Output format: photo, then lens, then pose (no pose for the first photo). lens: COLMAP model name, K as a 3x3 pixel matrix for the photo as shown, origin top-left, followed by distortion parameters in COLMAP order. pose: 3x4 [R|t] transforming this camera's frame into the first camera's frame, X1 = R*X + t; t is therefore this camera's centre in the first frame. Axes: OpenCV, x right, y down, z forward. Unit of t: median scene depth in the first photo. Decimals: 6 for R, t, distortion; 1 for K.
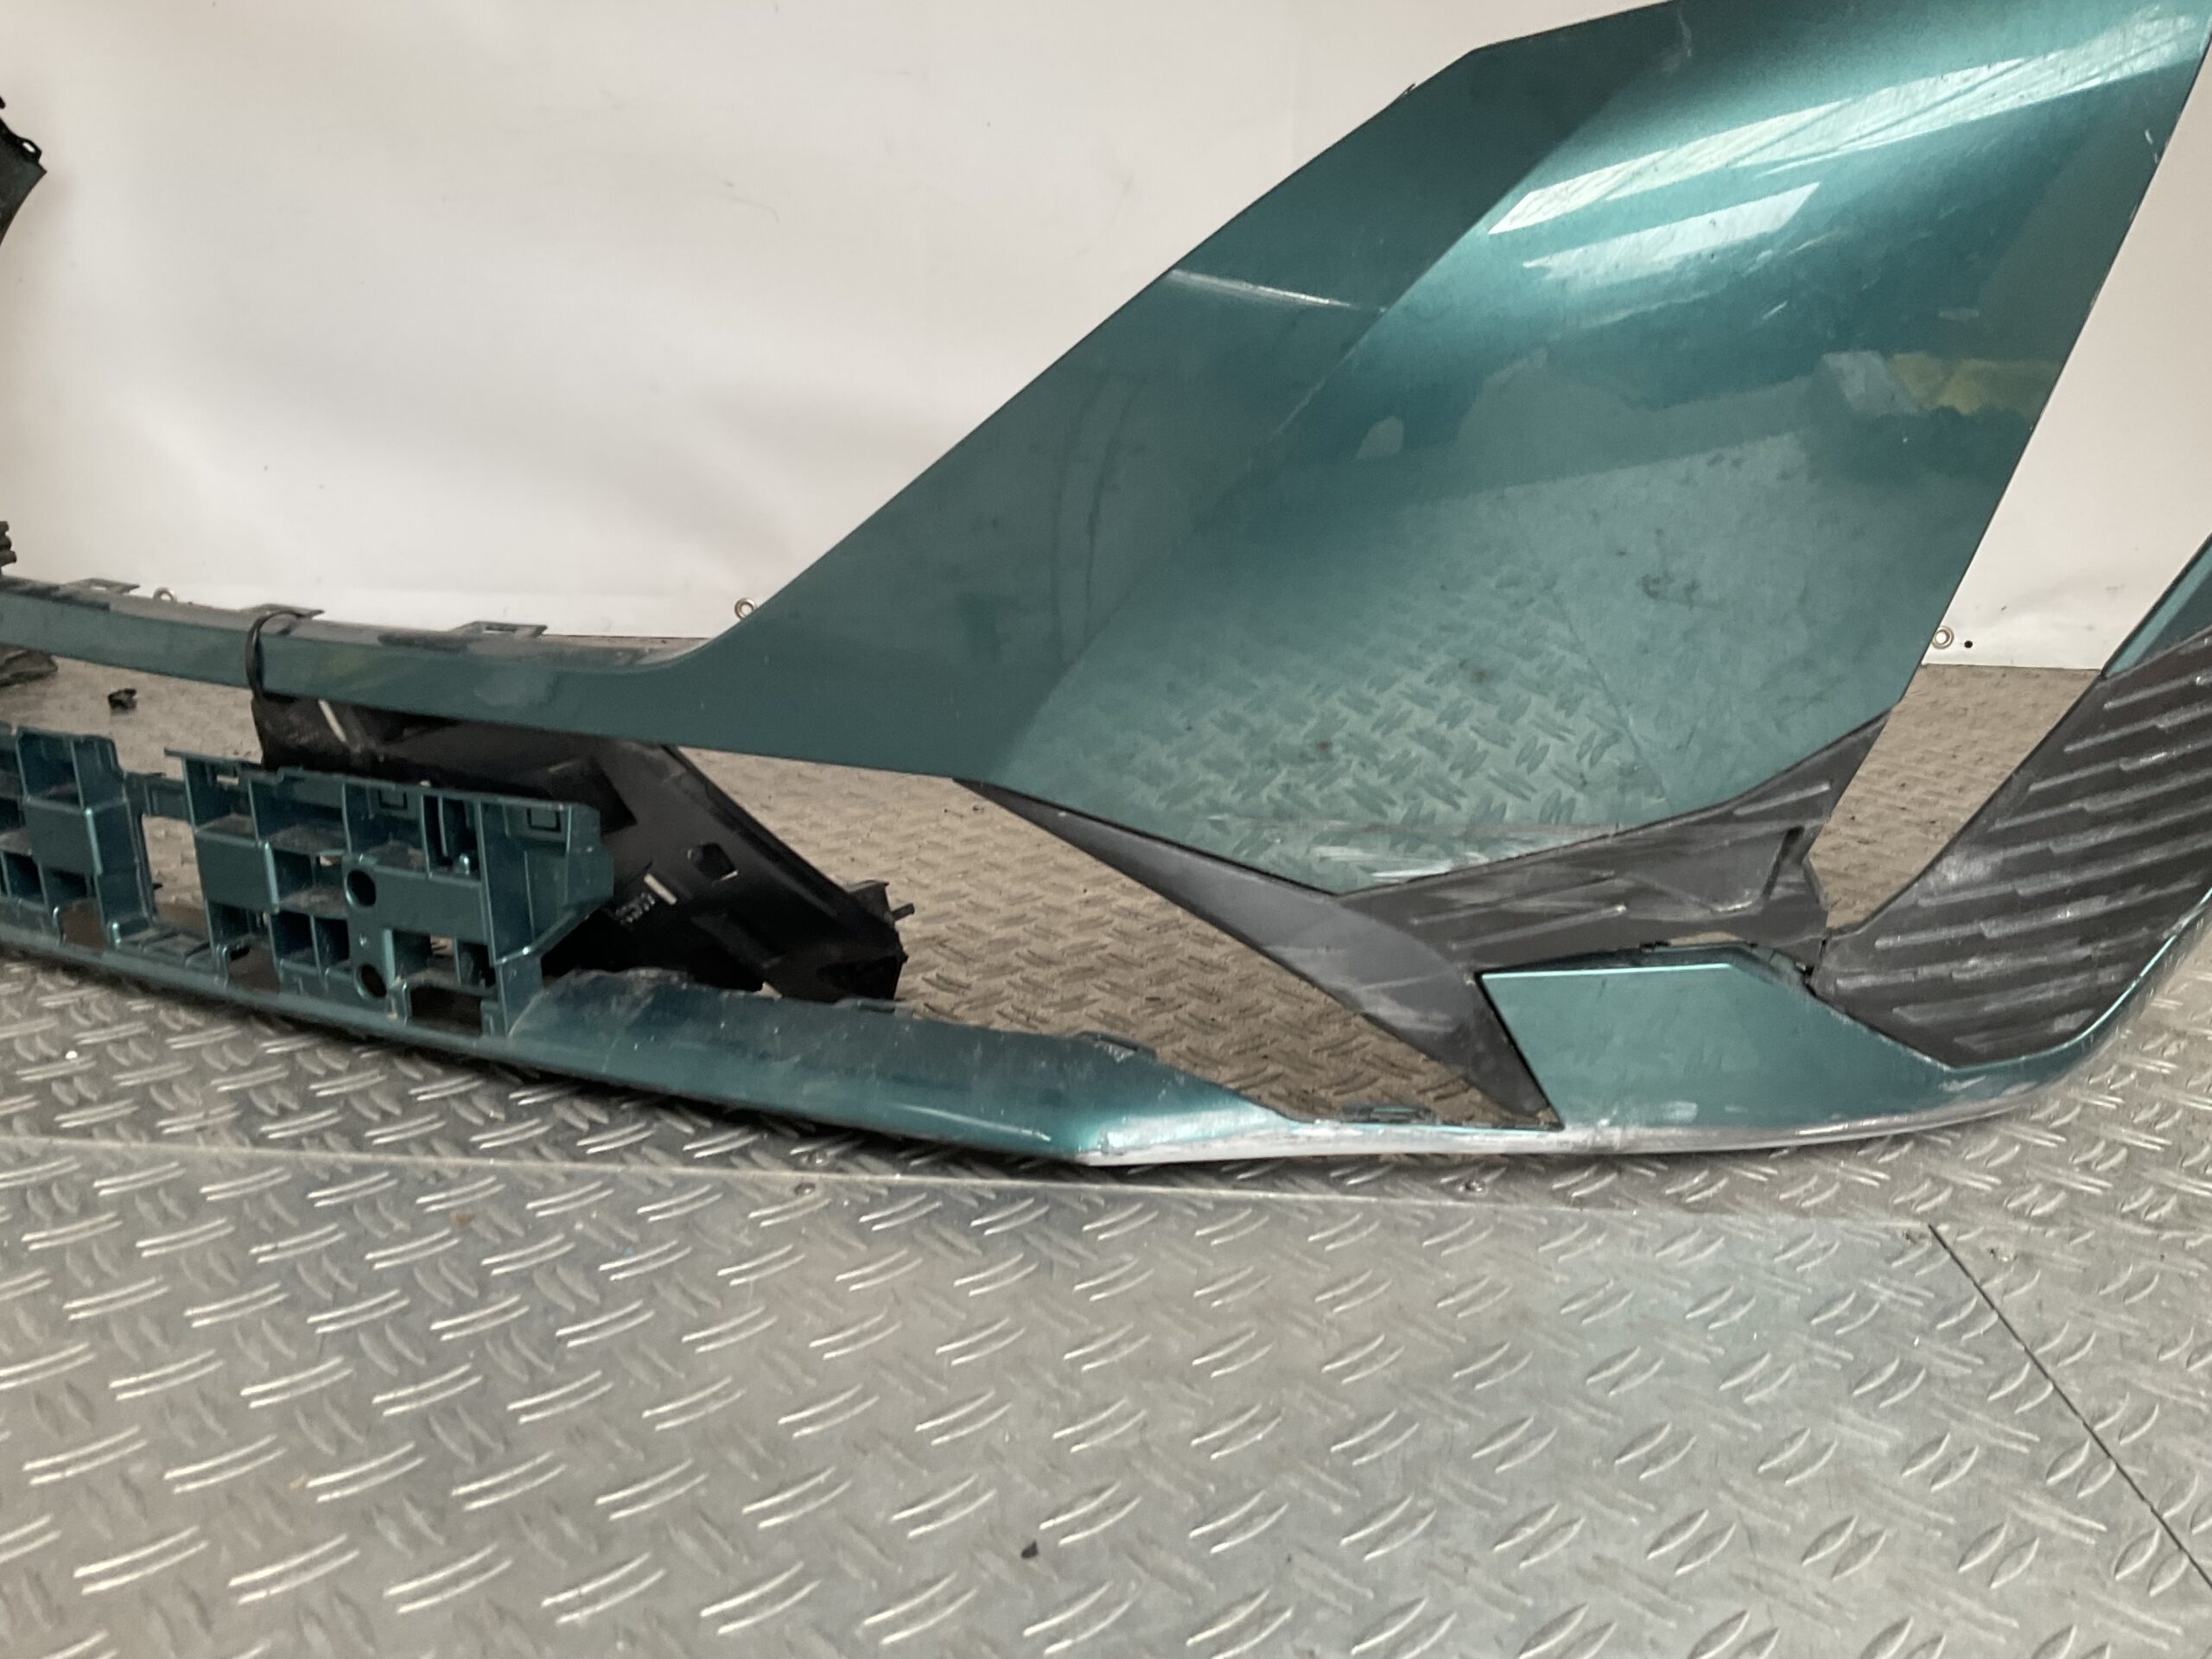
lens RADIAL K [[1835.5, 0, 1106.0], [0, 1835.5, 829.5], [0, 0, 1]] dist [0.070702, -0.131498]
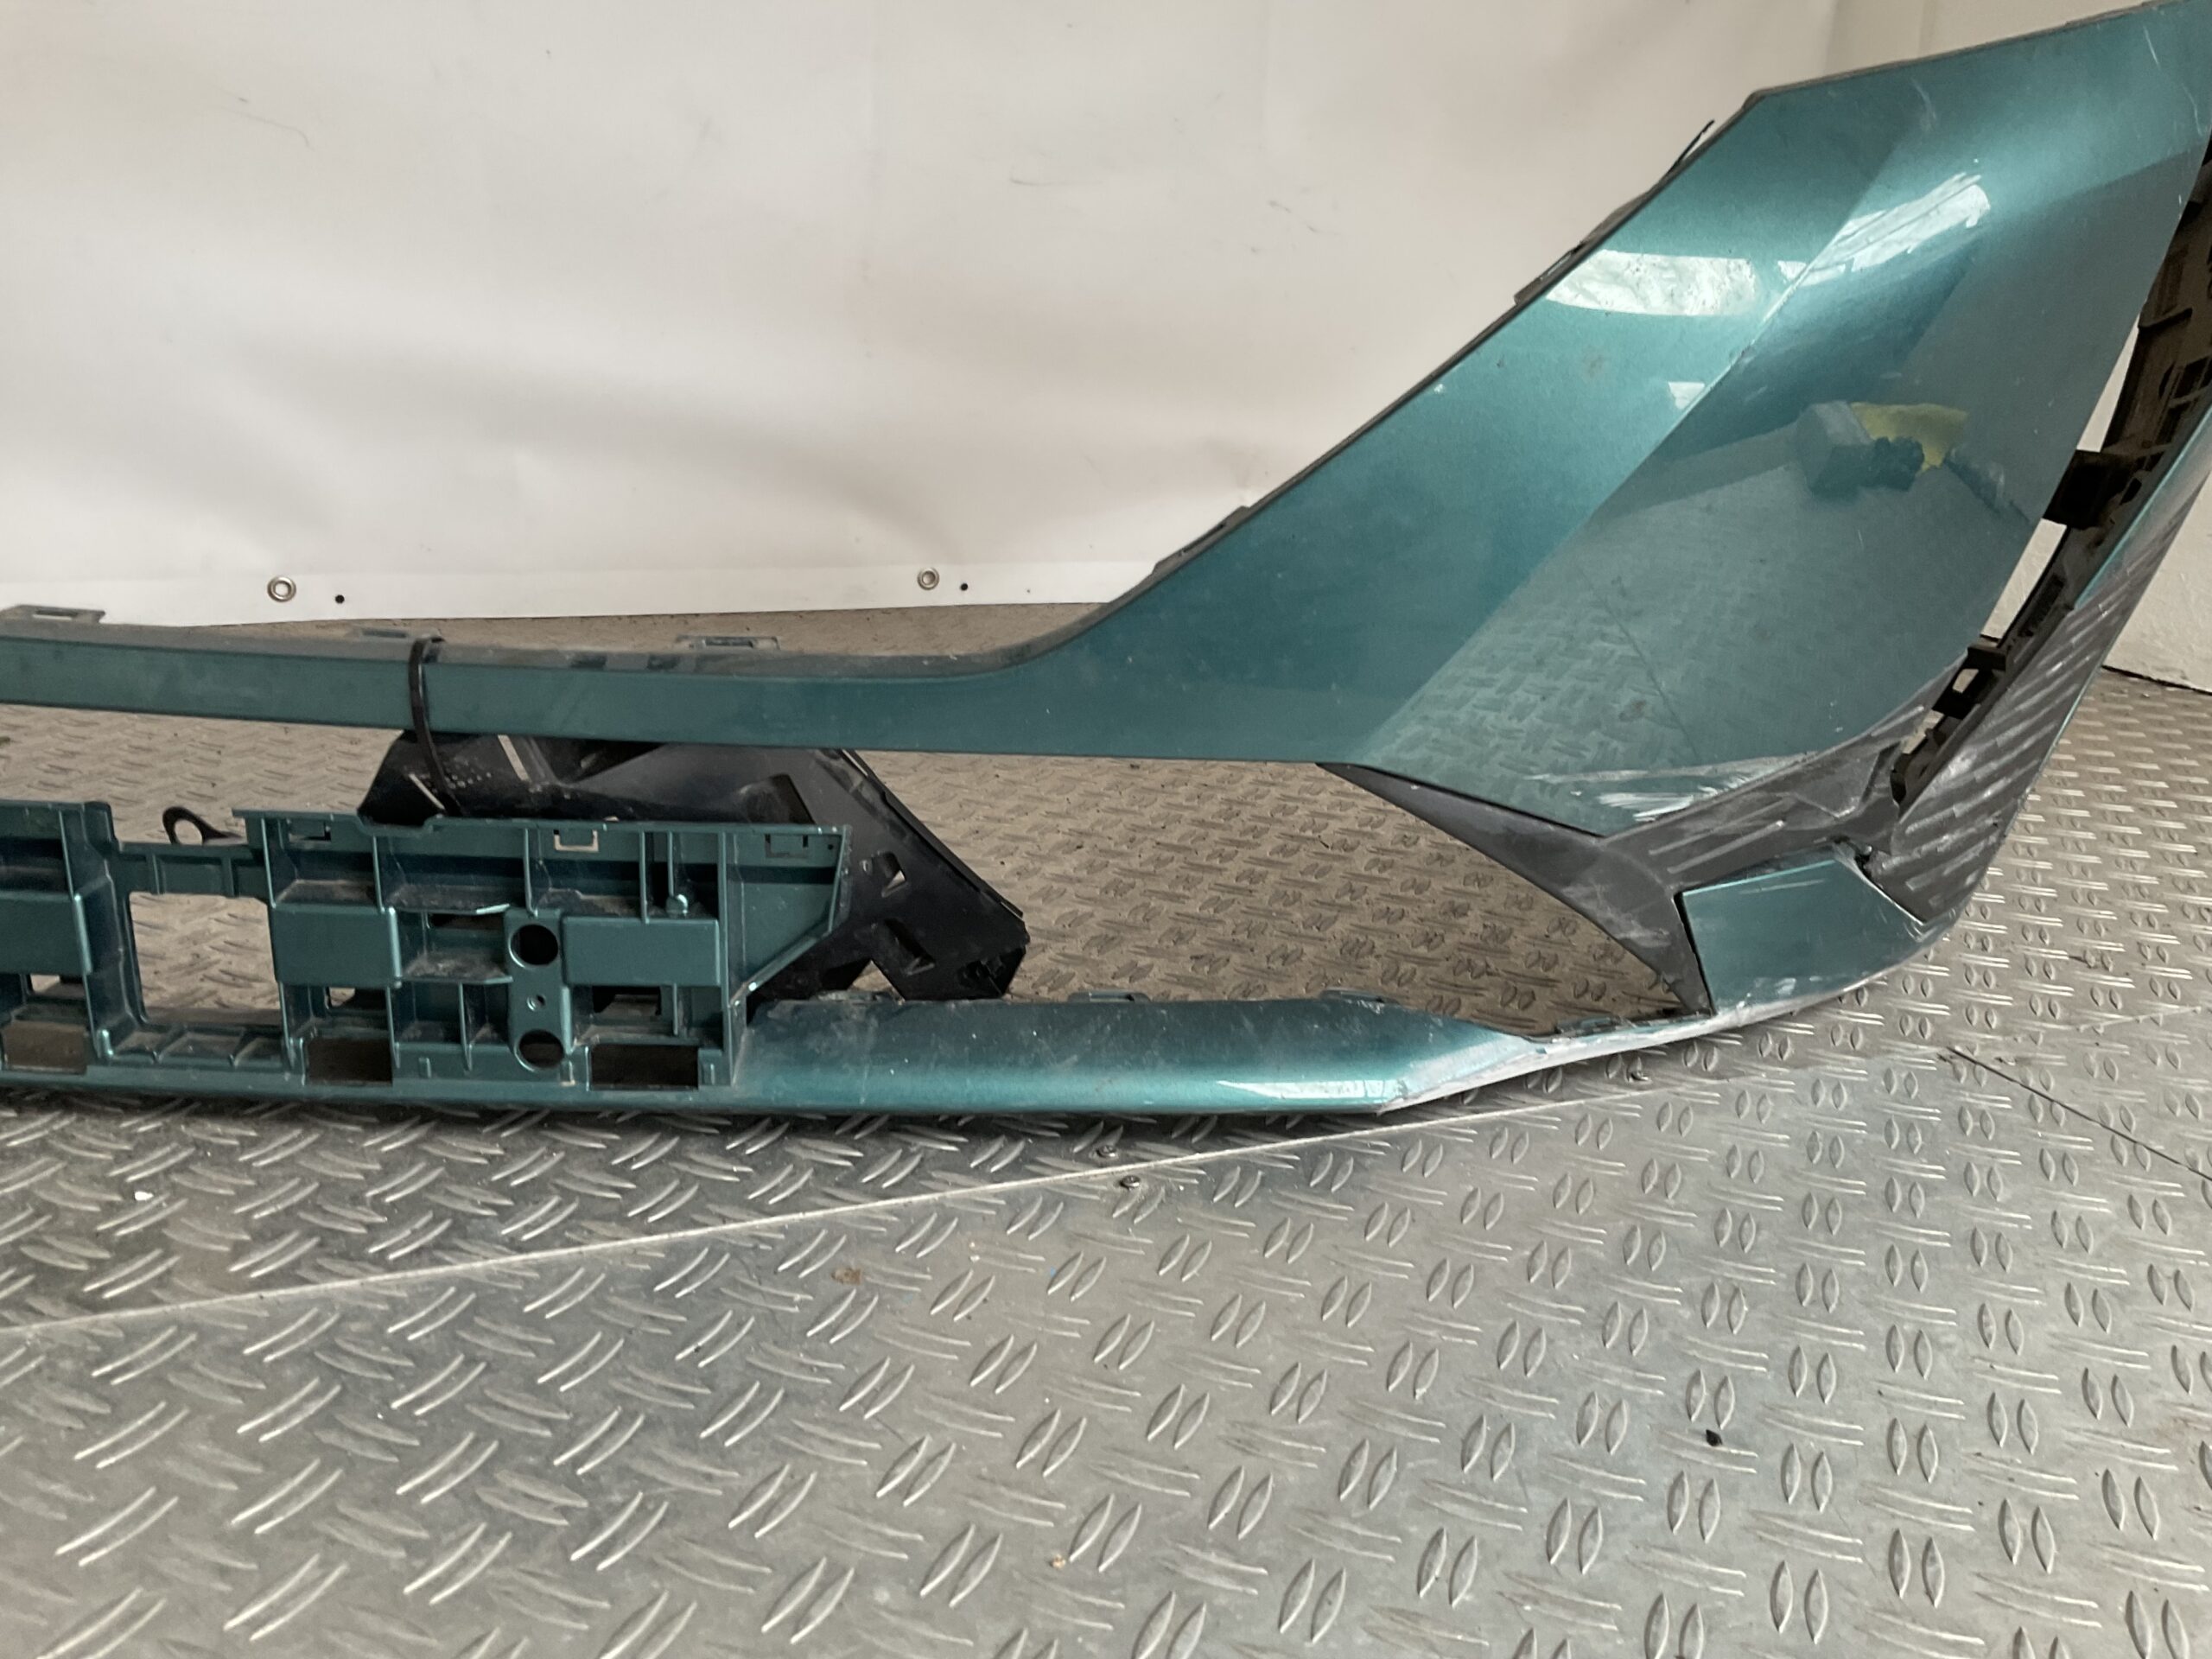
lens RADIAL K [[1831.4, 0, 1103.5], [0, 1831.4, 779.0], [0, 0, 1]] dist [0.045645, -0.003157]
pose [[0.902615, -0.090903, 0.420741, -0.529479], [0.085585, 0.995831, 0.031549, -0.052123], [-0.421855, 0.007532, 0.906632, 0.094040]]
